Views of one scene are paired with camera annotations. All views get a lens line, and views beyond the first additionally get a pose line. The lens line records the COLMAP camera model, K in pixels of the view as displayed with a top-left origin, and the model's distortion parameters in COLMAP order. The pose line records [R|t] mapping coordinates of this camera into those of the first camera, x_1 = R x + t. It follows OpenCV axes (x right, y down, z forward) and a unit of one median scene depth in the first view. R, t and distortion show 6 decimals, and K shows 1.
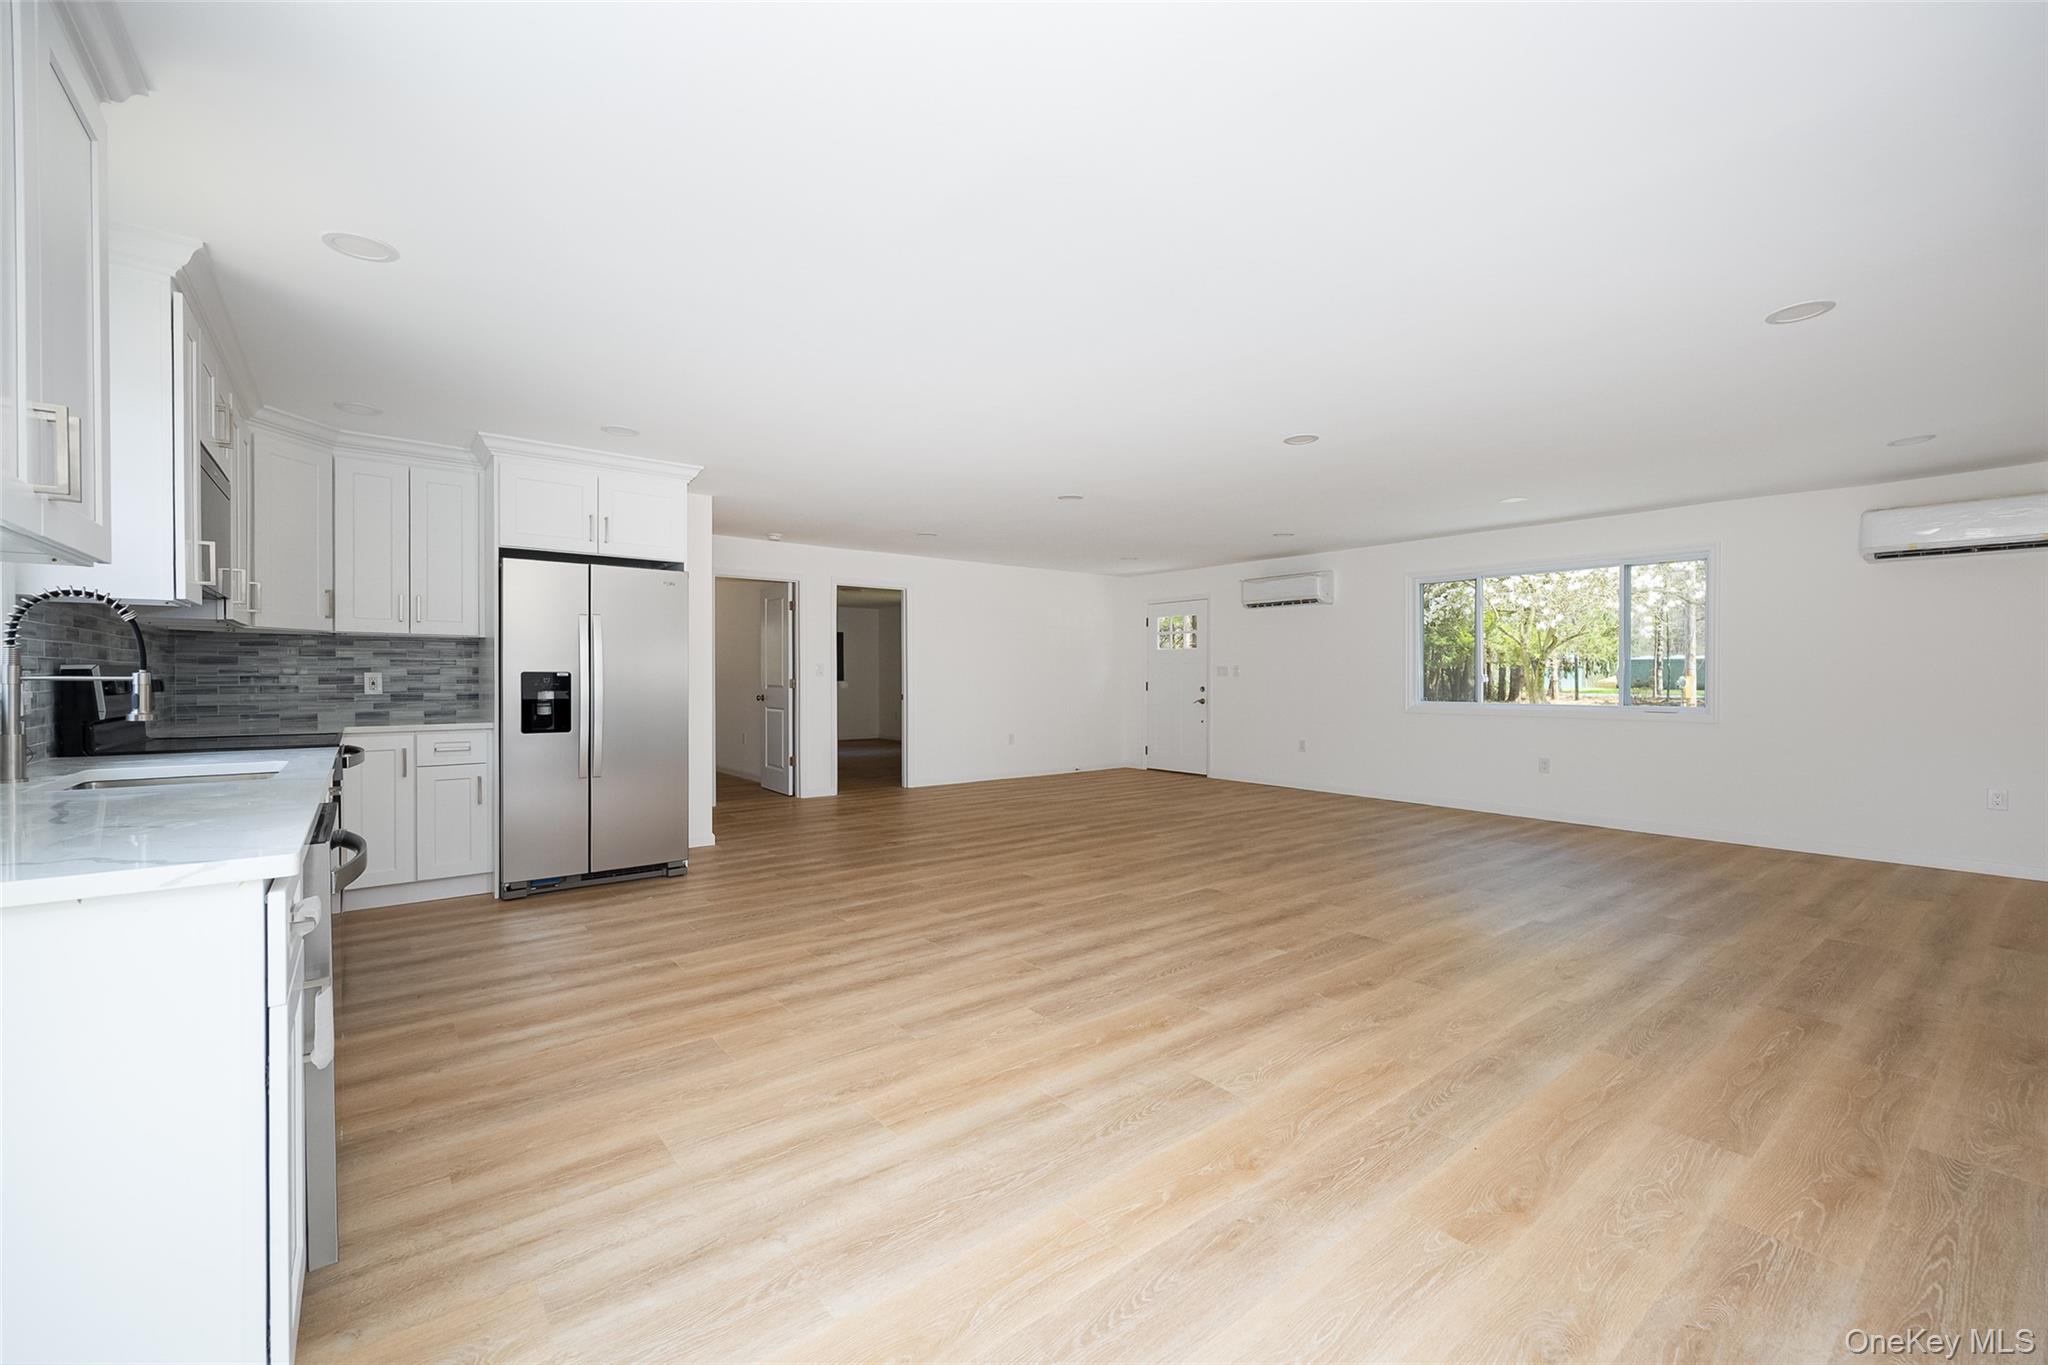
lens RADIAL K [[792.3, 0, 1026.4], [0, 792.3, 689.0], [0, 0, 1]] dist [-0.002319, -0.001103]
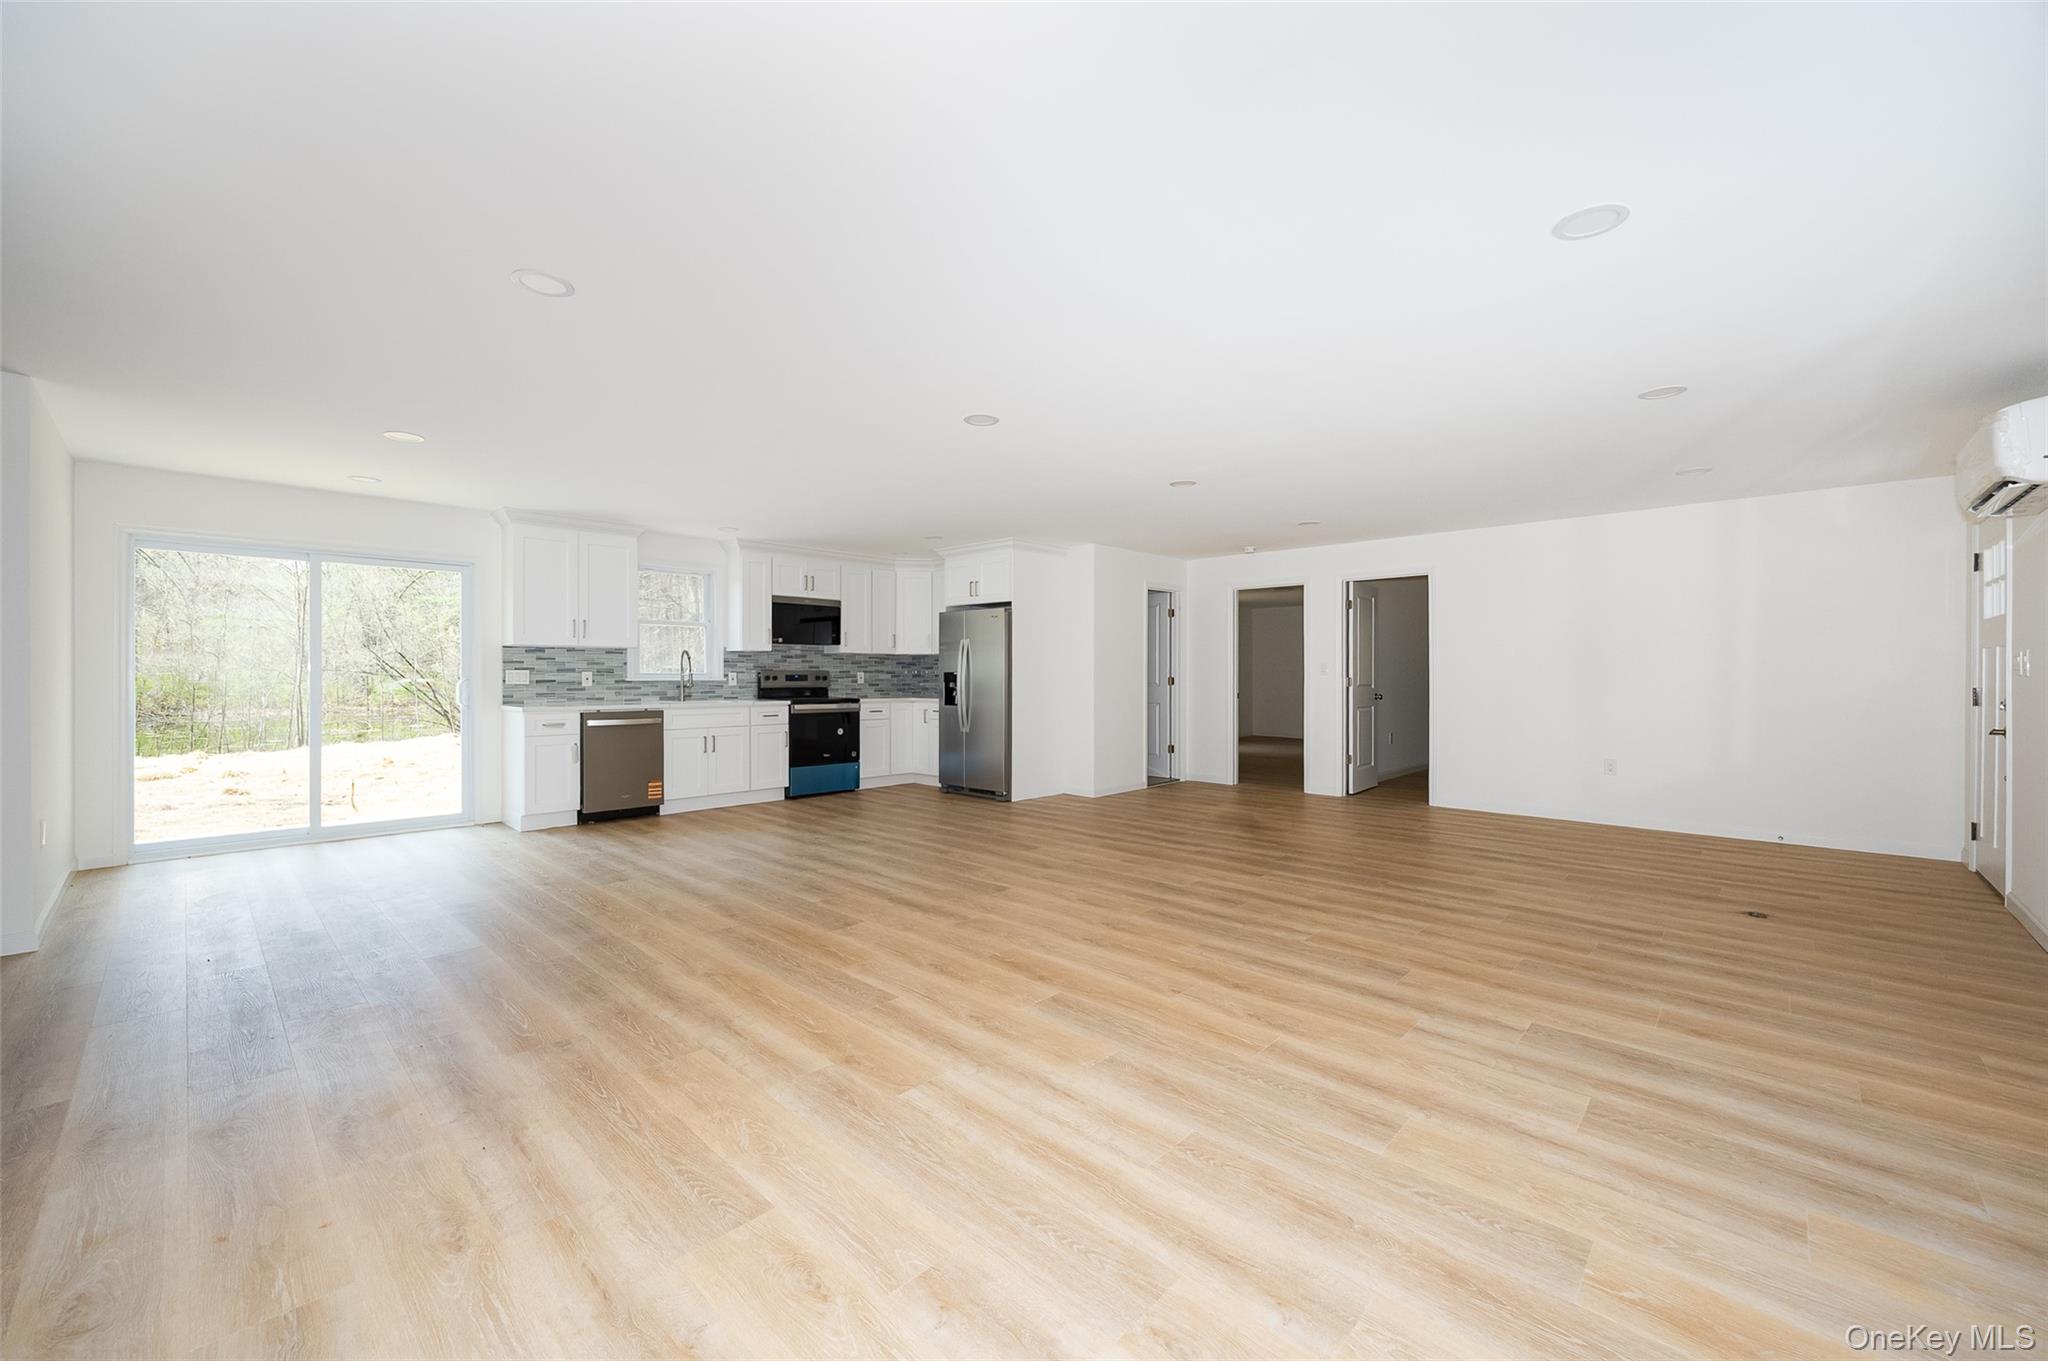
lens RADIAL K [[792.3, 0, 1033.4], [0, 792.3, 674.6], [0, 0, 1]] dist [-0.002319, -0.001103]
pose [[0.187675, 0.002925, -0.982227, 1.341256], [-0.017799, 0.999841, -0.000424, -0.018619], [0.982070, 0.017562, 0.187697, 0.928258]]
